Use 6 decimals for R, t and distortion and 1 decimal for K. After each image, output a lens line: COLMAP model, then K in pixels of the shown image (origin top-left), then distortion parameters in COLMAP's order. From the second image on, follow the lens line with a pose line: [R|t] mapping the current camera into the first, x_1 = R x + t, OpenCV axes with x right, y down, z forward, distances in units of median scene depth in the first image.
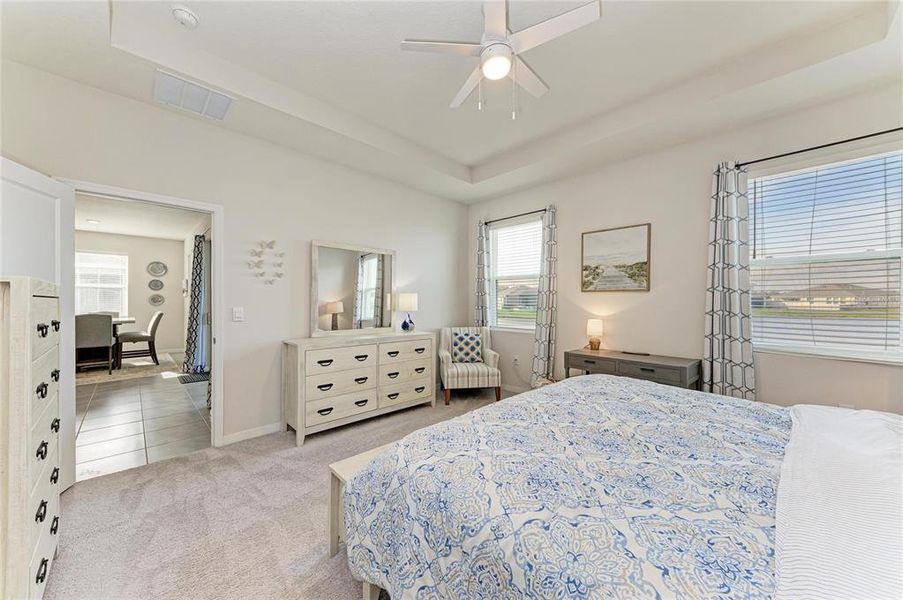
lens RADIAL K [[324.4, 0, 451.5], [0, 324.4, 300.0], [0, 0, 1]] dist [-0.000359, -0.000048]
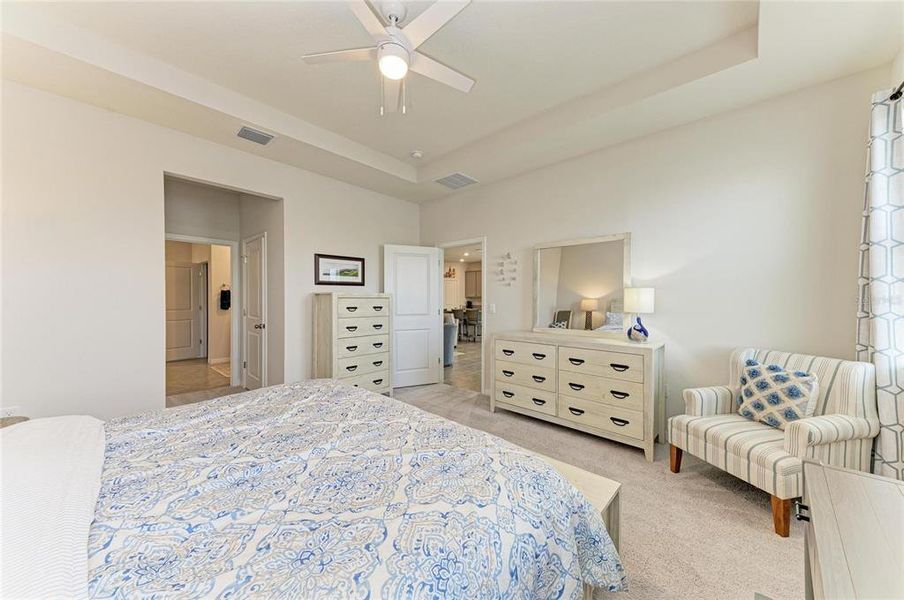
lens RADIAL K [[317.4, 0, 452.0], [0, 317.4, 300.0], [0, 0, 1]] dist [0.005999, -0.000077]
pose [[0.055077, 0.005768, -0.998465, 0.681235], [0.008934, 0.999940, 0.006270, -0.003882], [0.998442, -0.009265, 0.055023, 0.681207]]
